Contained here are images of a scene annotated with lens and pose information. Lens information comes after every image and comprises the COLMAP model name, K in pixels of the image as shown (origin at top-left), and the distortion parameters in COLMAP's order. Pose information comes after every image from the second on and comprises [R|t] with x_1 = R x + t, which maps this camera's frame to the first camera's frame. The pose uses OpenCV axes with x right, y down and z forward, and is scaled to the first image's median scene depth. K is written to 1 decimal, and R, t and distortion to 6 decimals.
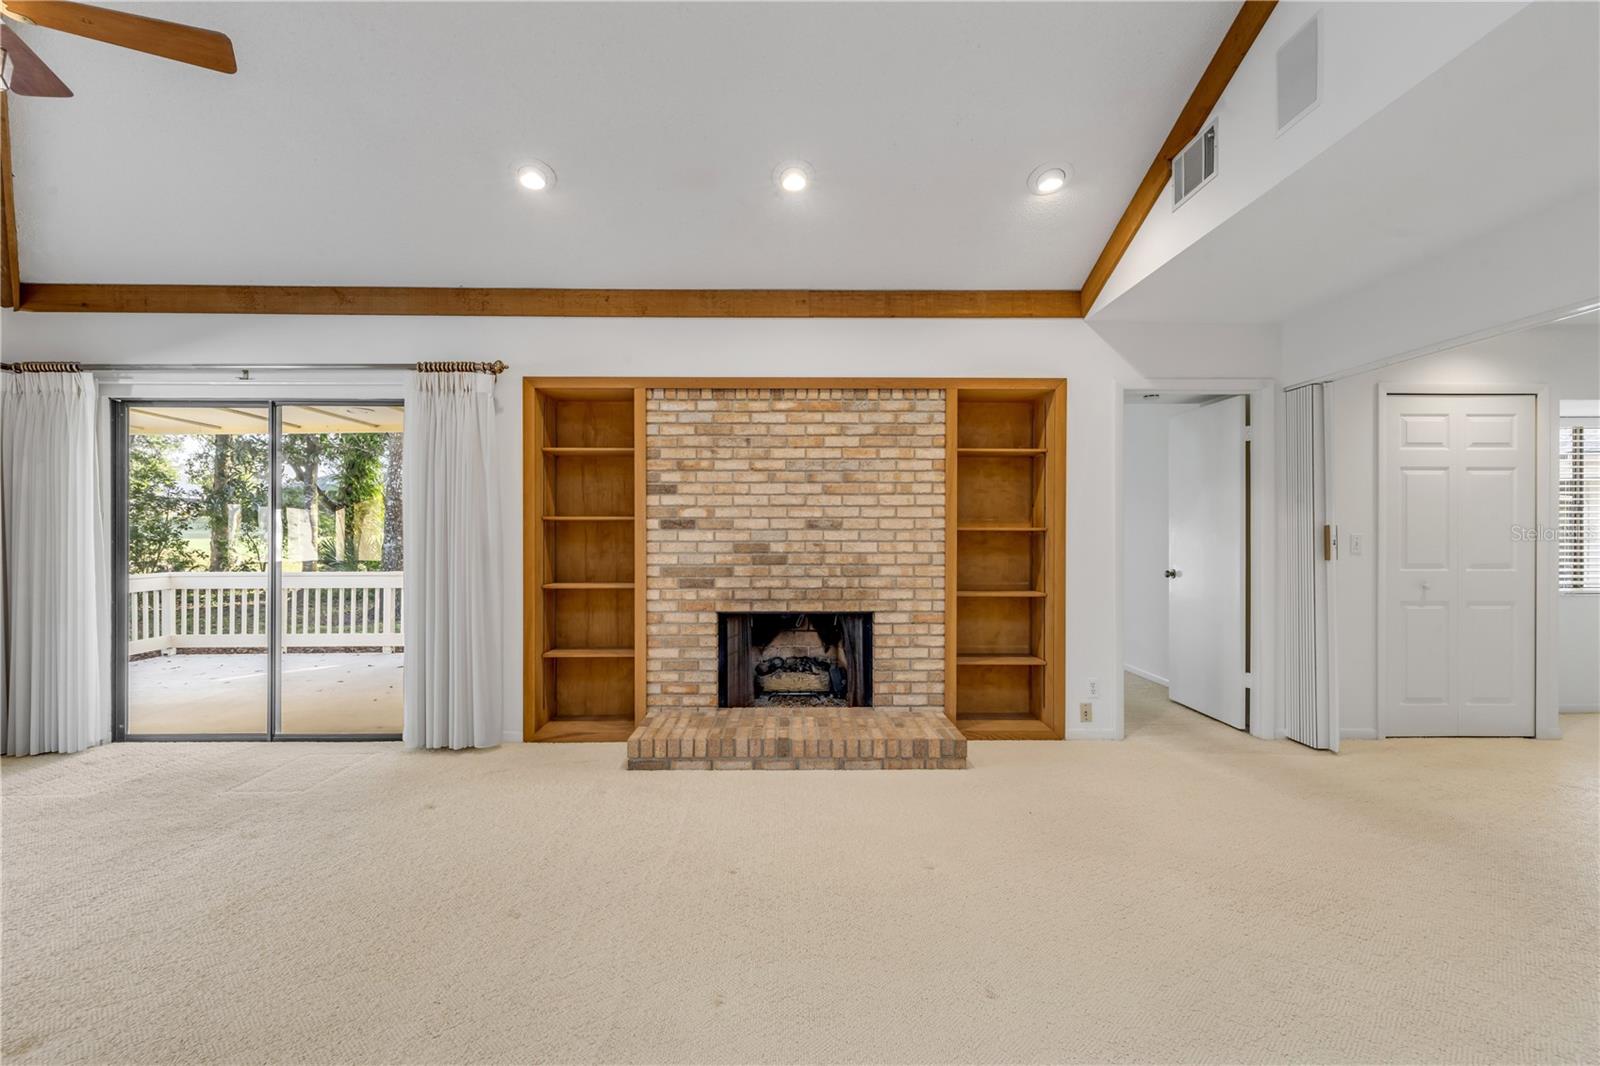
lens RADIAL K [[715.6, 0, 800.0], [0, 715.6, 533.0], [0, 0, 1]] dist [0.005796, -0.000303]
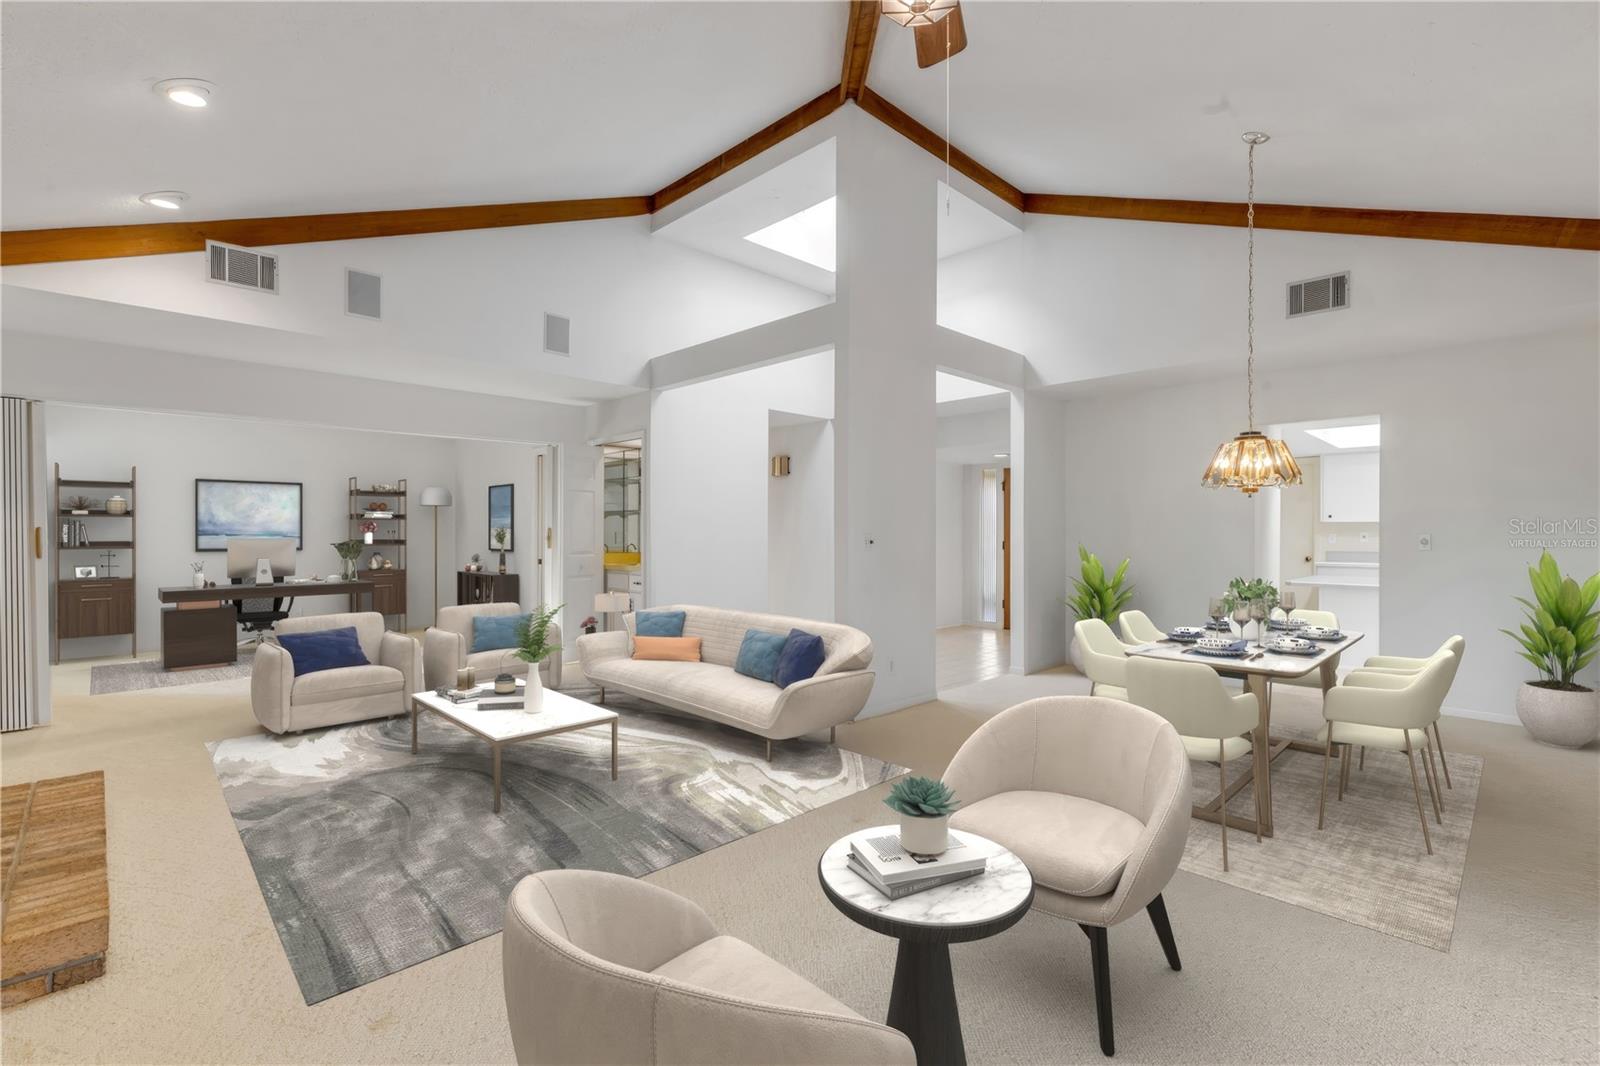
lens RADIAL K [[714.5, 0, 792.6], [0, 714.5, 531.1], [0, 0, 1]] dist [0.001174, -0.000791]
pose [[-0.687253, 0.000809, 0.726418, -0.861744], [-0.000830, 0.999998, -0.001899, -0.003114], [-0.726418, -0.001908, -0.687251, 0.865234]]
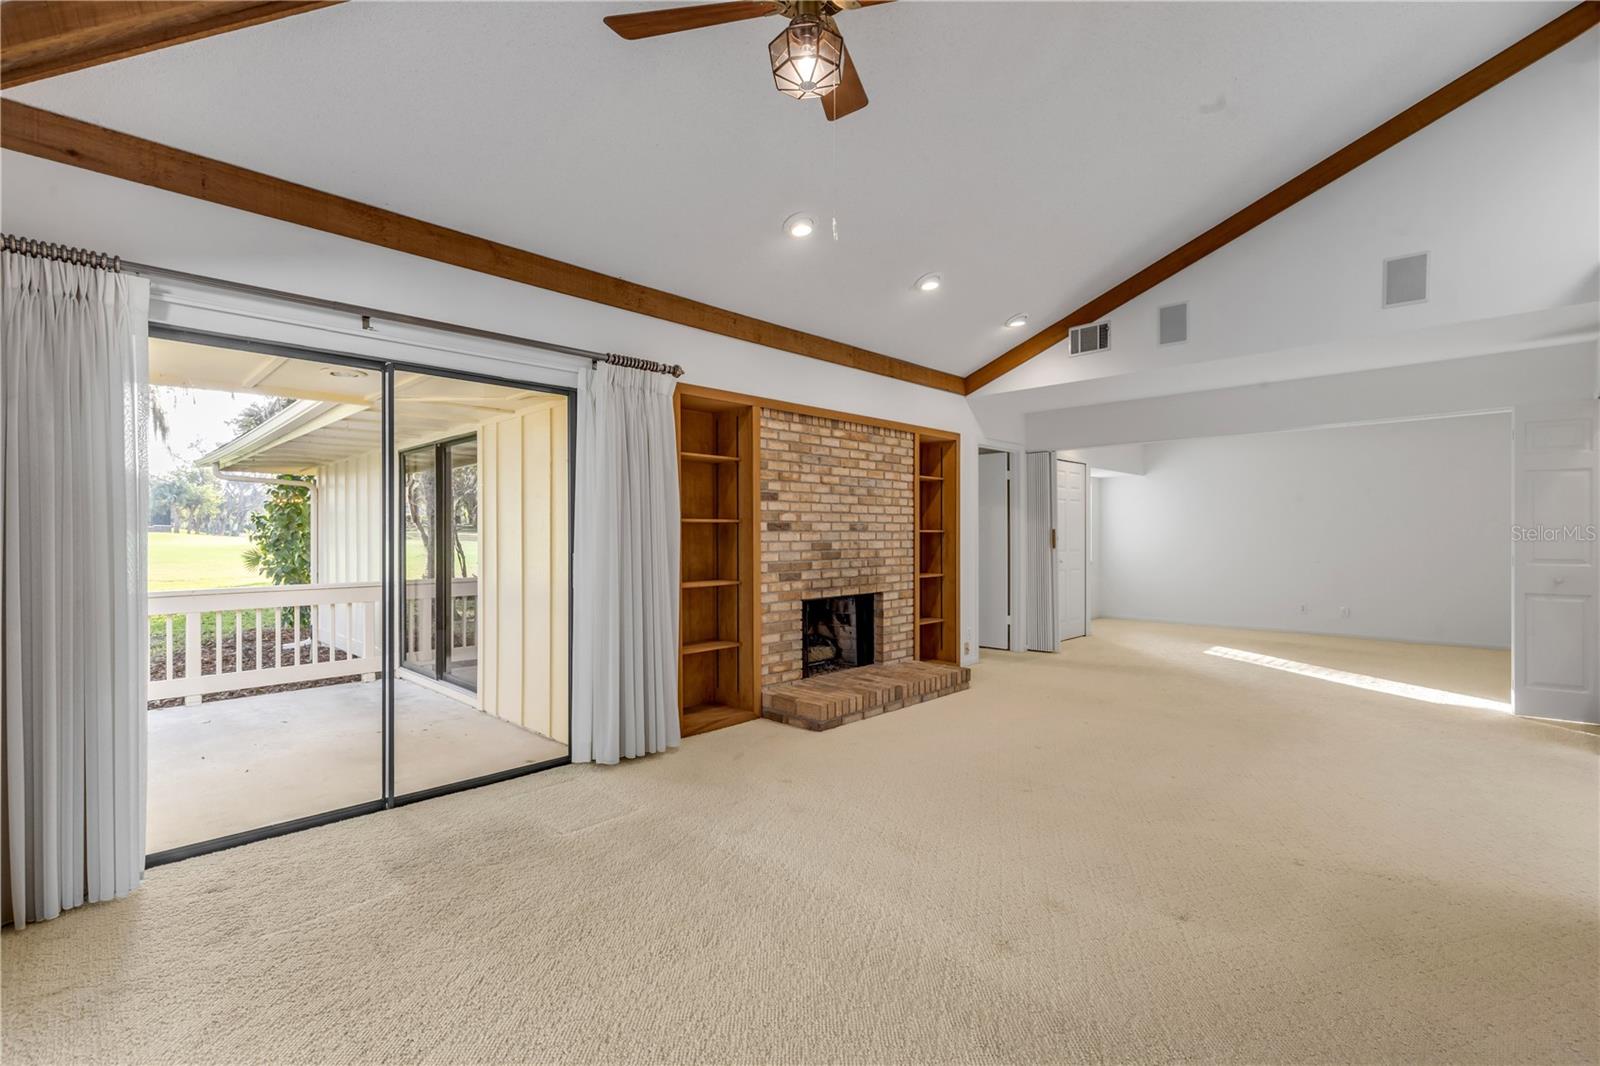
lens RADIAL K [[715.6, 0, 800.0], [0, 715.6, 533.0], [0, 0, 1]] dist [0.005796, -0.000303]
pose [[0.709710, -0.000368, 0.704494, -0.964836], [0.001106, 0.999999, -0.000592, -0.001442], [-0.704493, 0.001199, 0.709710, 0.148940]]
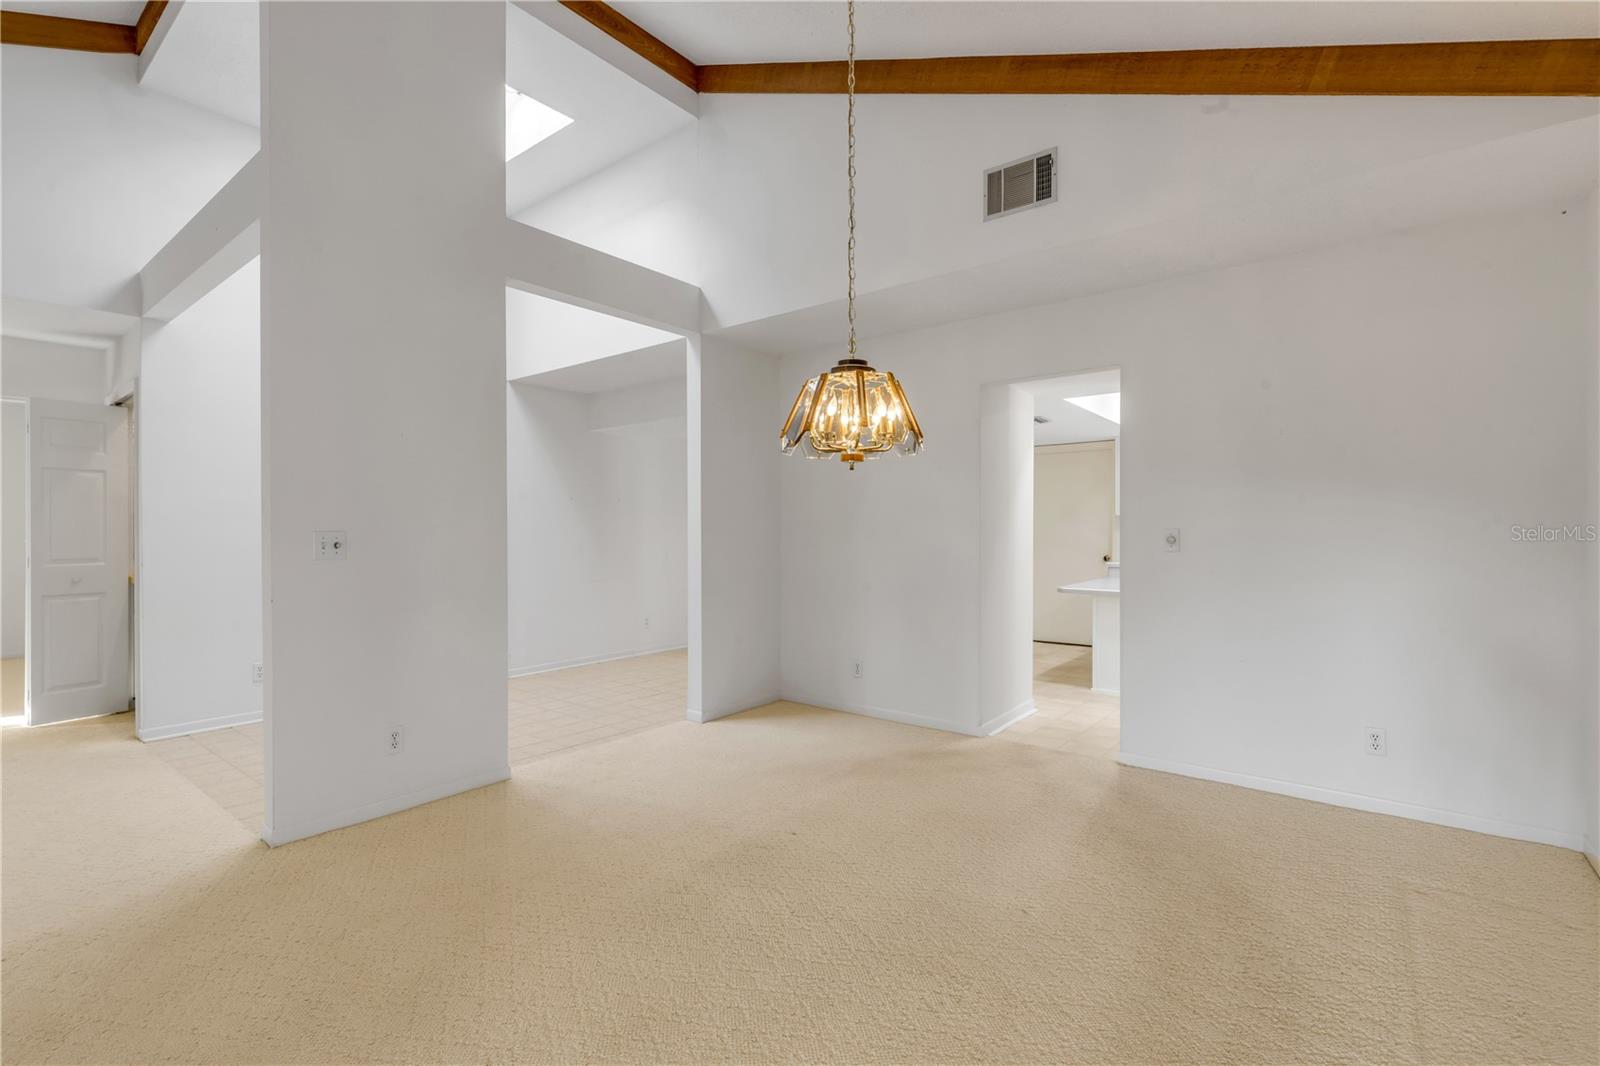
lens RADIAL K [[714.5, 0, 792.6], [0, 714.5, 531.1], [0, 0, 1]] dist [0.001174, -0.000791]
pose [[-0.775183, 0.000503, 0.631736, -0.912209], [0.002462, 0.999994, 0.002225, -0.002542], [-0.631731, 0.003280, -0.775180, 0.266640]]
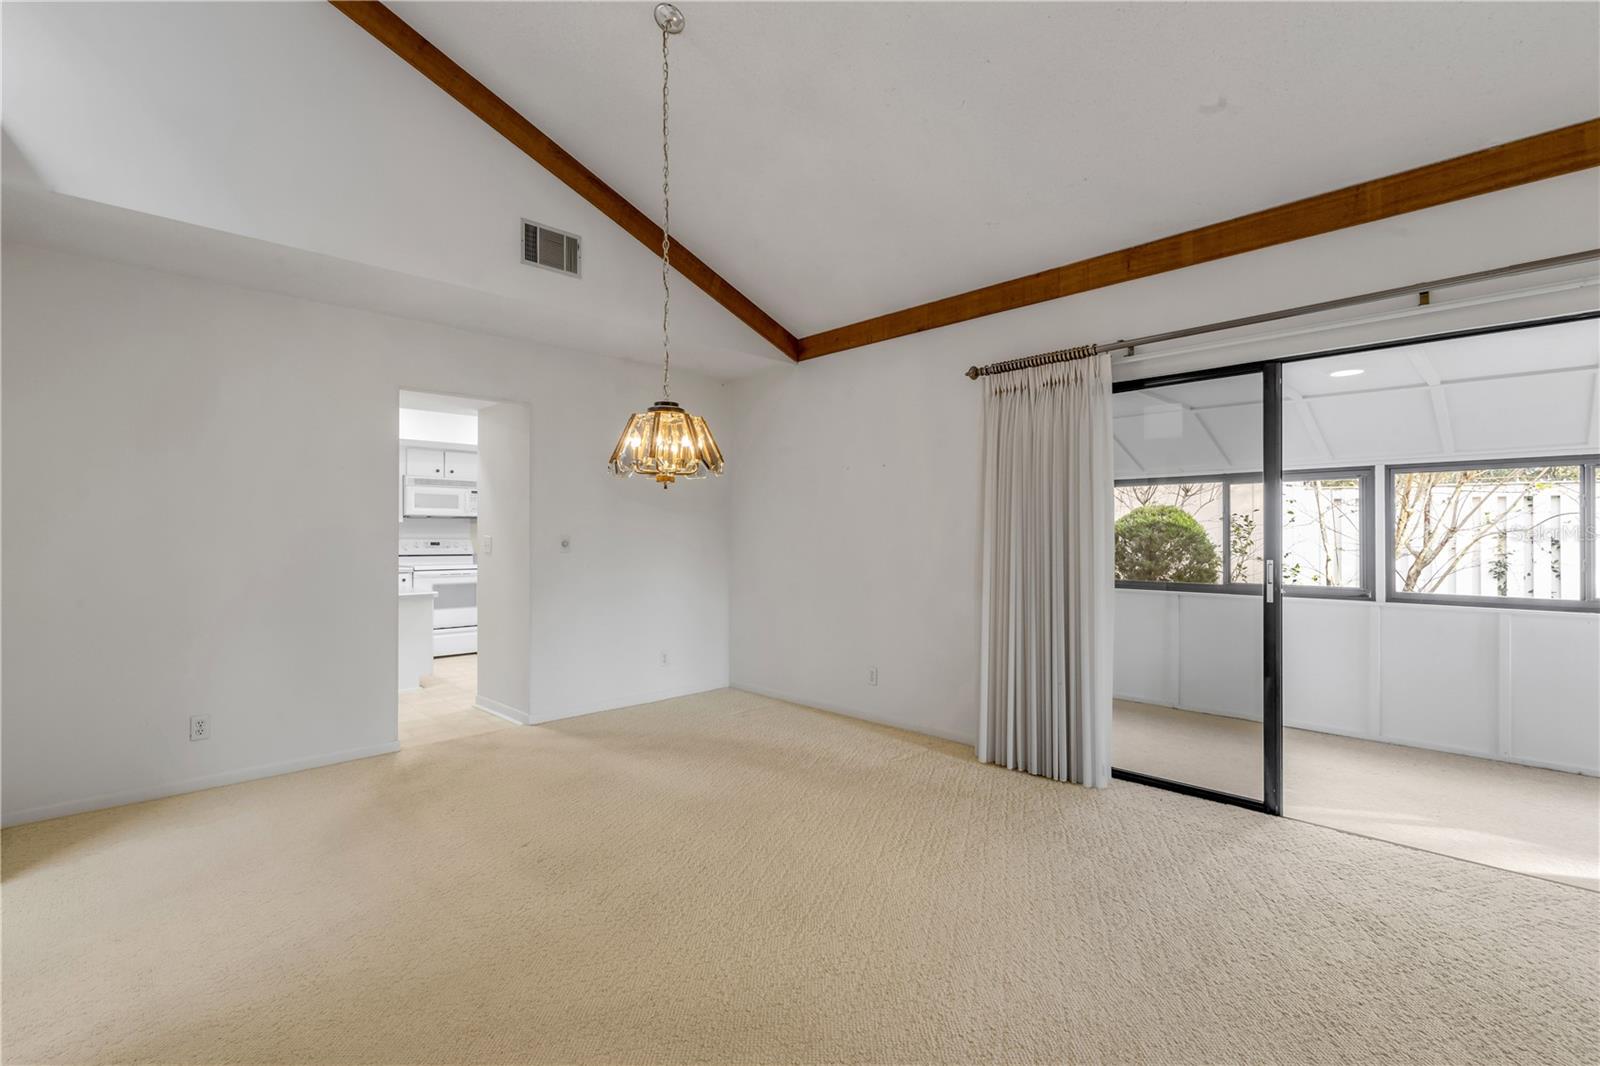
lens RADIAL K [[715.6, 0, 800.0], [0, 715.6, 533.0], [0, 0, 1]] dist [0.005796, -0.000303]
pose [[-0.719547, 0.002020, -0.694441, -0.207274], [0.003455, 0.999994, -0.000671, -0.004256], [0.694436, -0.002882, -0.719549, 0.402758]]
